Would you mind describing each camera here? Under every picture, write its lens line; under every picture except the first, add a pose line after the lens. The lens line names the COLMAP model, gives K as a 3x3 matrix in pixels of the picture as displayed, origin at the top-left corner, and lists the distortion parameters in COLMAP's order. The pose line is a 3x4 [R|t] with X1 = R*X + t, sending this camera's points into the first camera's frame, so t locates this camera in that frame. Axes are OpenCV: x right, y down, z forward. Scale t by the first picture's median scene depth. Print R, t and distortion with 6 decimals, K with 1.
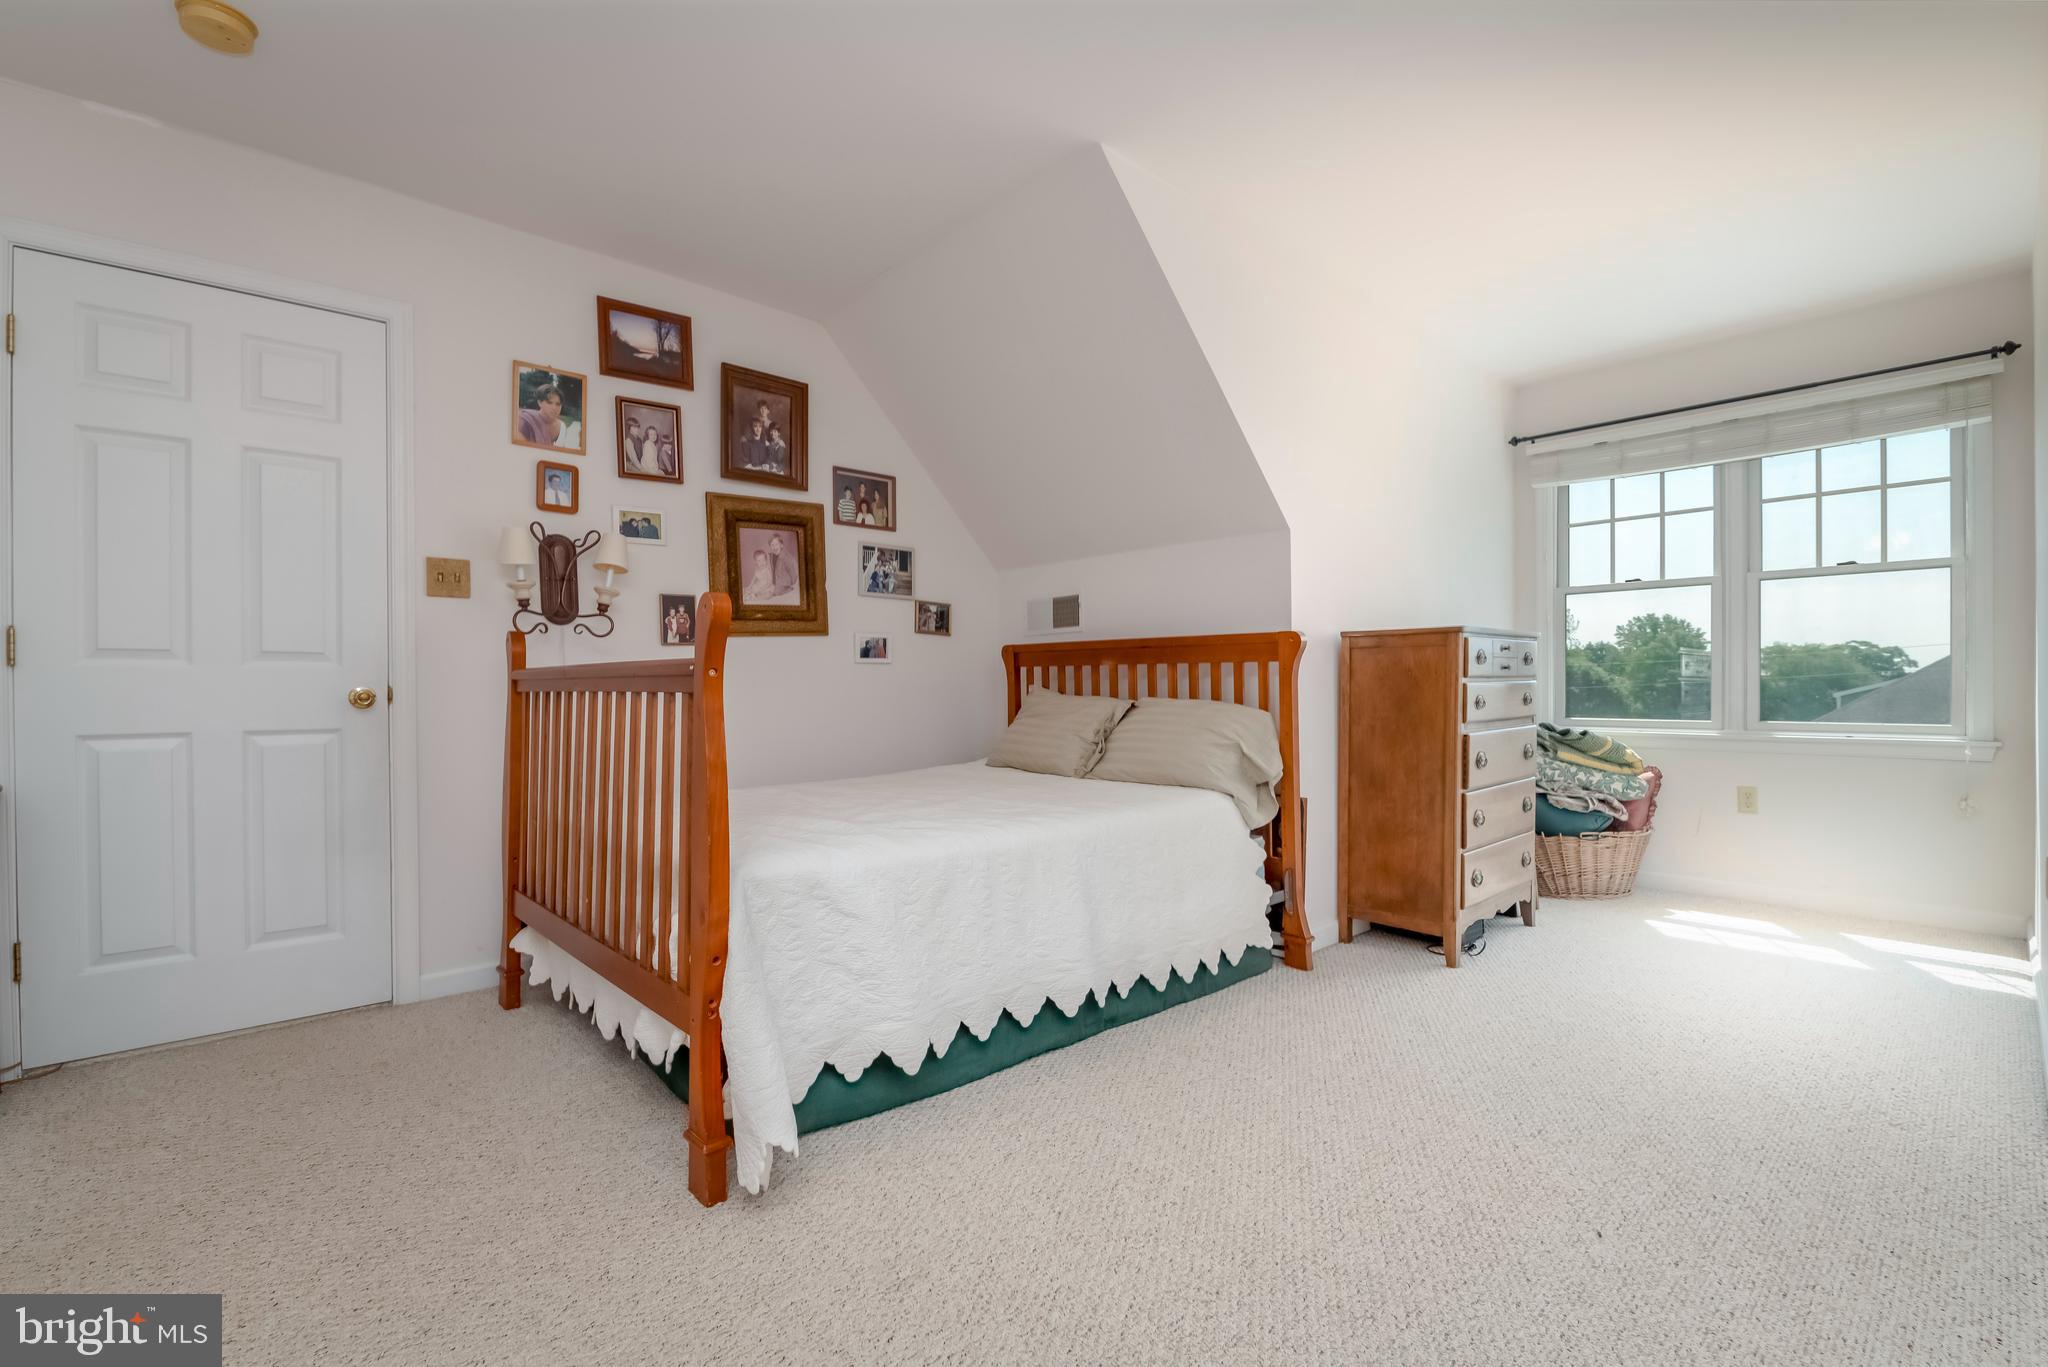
lens RADIAL K [[921.9, 0, 1024.0], [0, 921.9, 683.5], [0, 0, 1]] dist [0.015132, -0.000117]
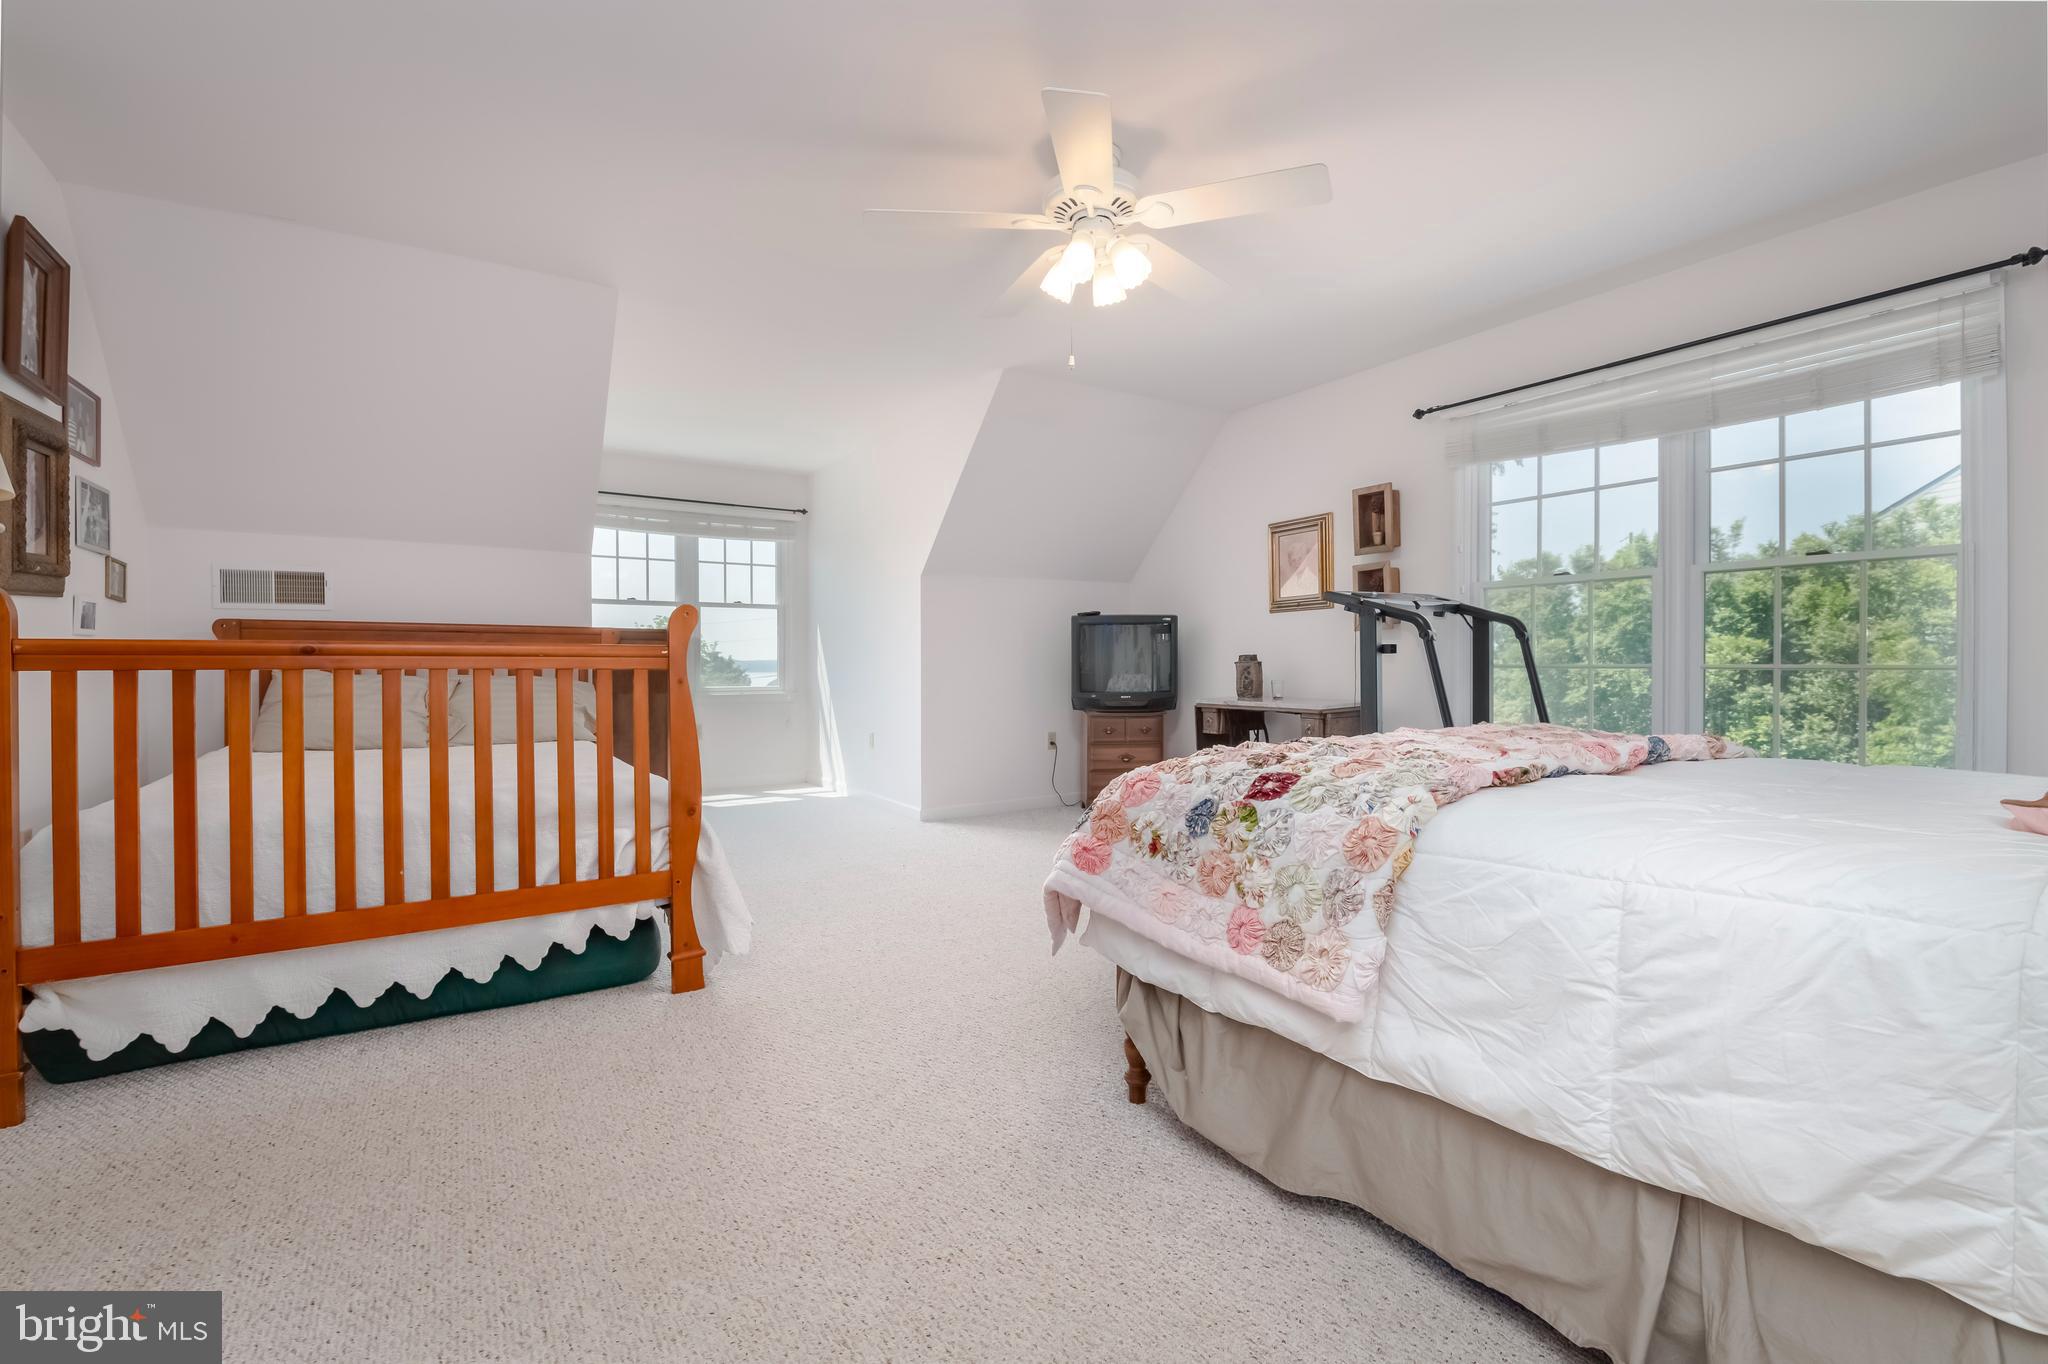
lens RADIAL K [[900.7, 0, 1024.0], [0, 900.7, 682.0], [0, 0, 1]] dist [-0.001595, -0.000455]
pose [[0.172282, -0.015634, 0.984924, -0.850649], [-0.005934, 0.999839, 0.016909, 0.000204], [-0.985030, -0.008758, 0.172161, 0.103230]]
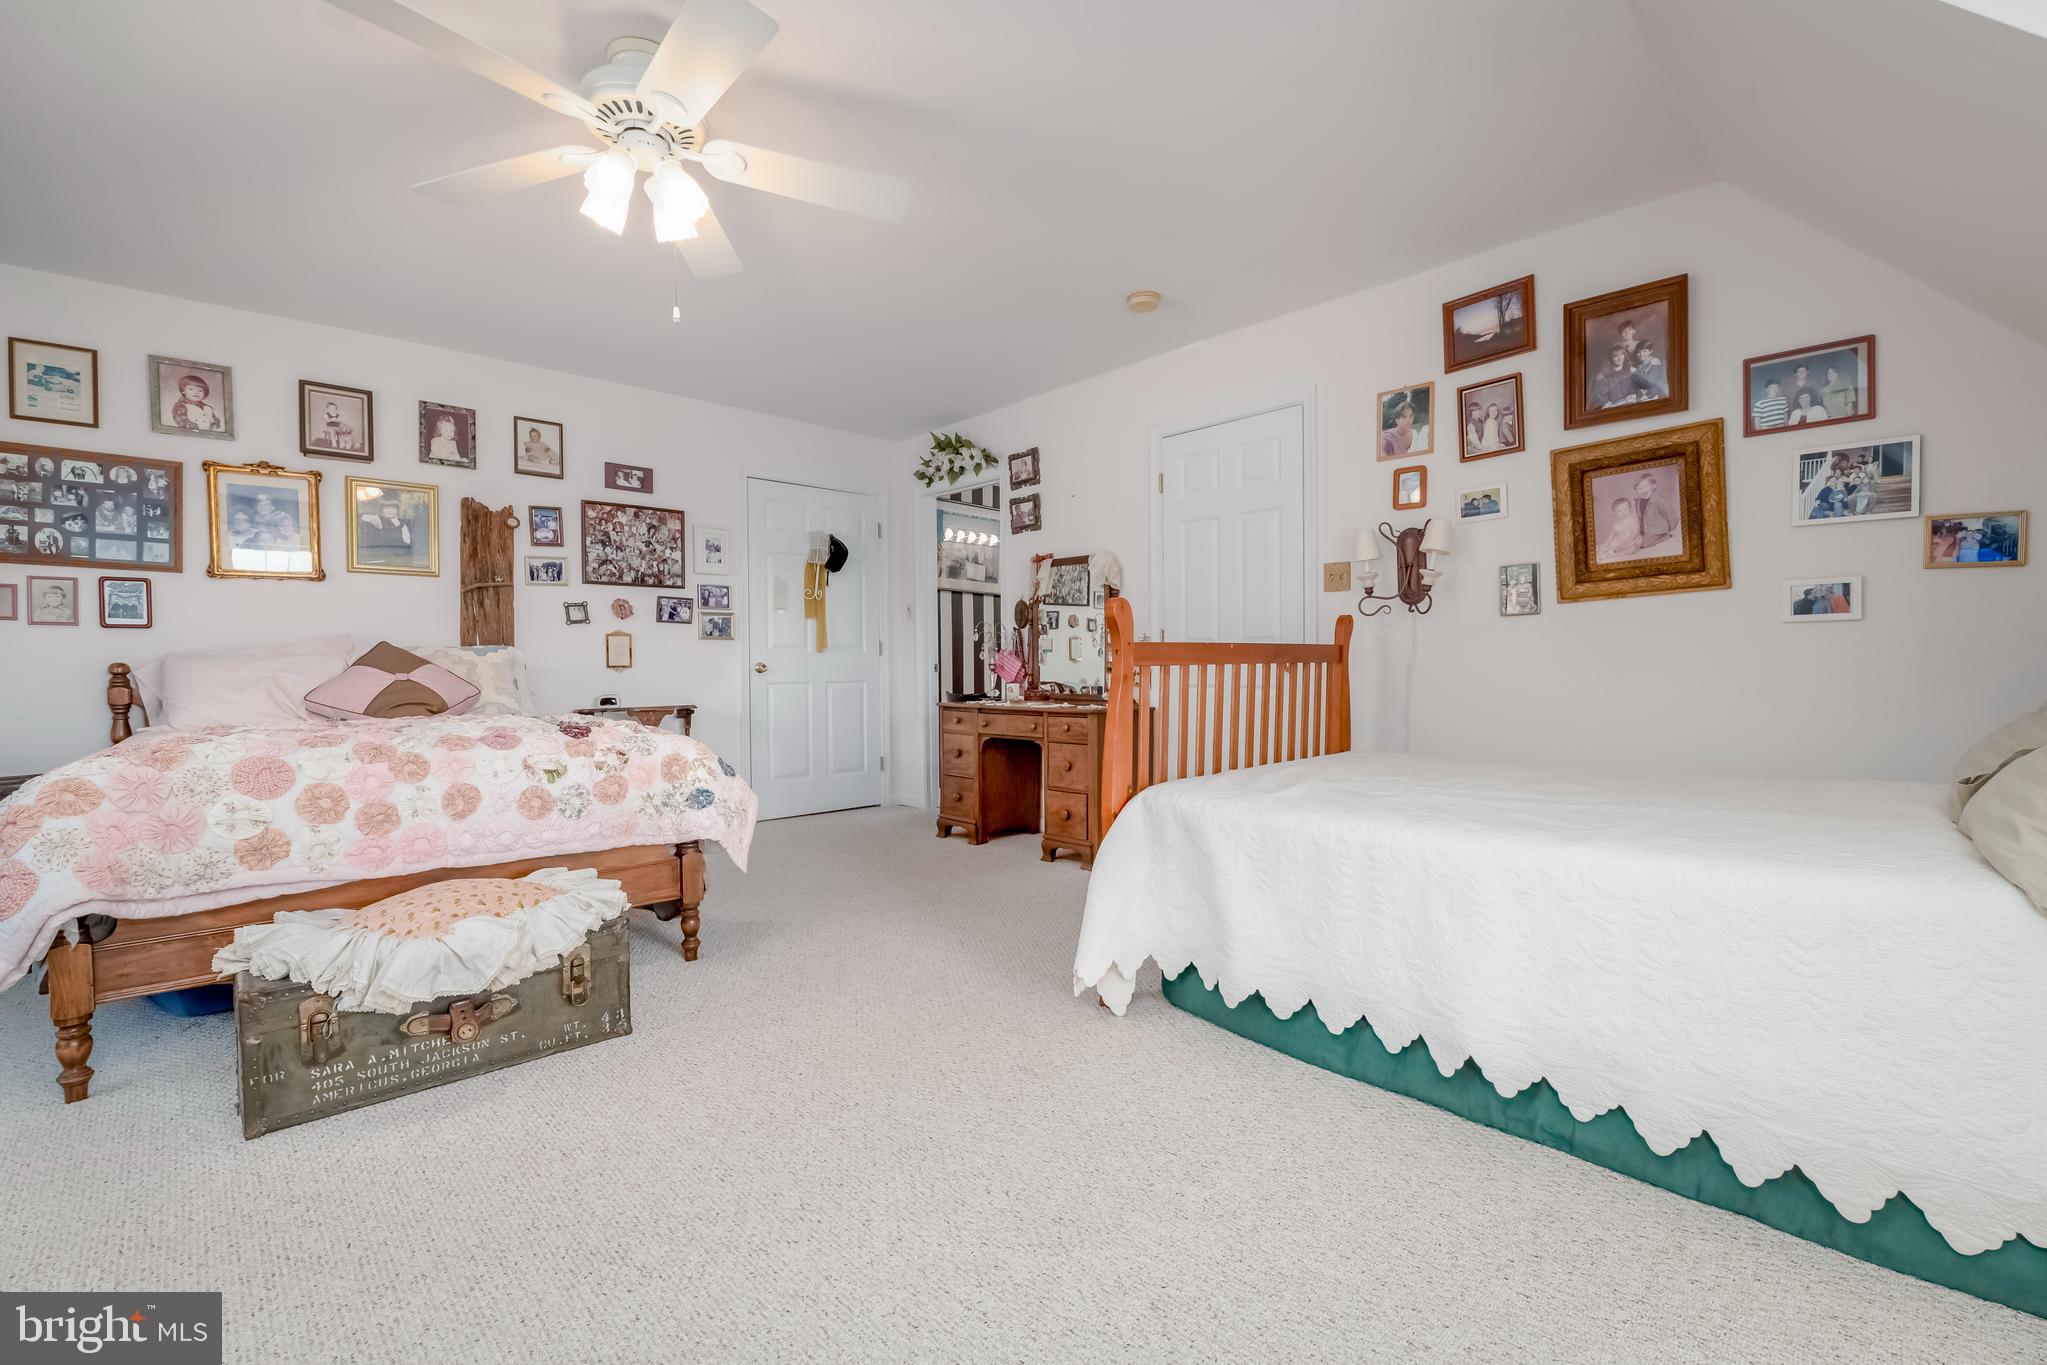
lens RADIAL K [[900.2, 0, 1023.5], [0, 900.2, 682.5], [0, 0, 1]] dist [-0.001595, -0.000455]
pose [[0.010919, 0.033281, -0.999386, 0.558476], [0.018778, 0.999263, 0.033482, -0.010574], [0.999764, -0.019132, 0.010286, 0.429681]]
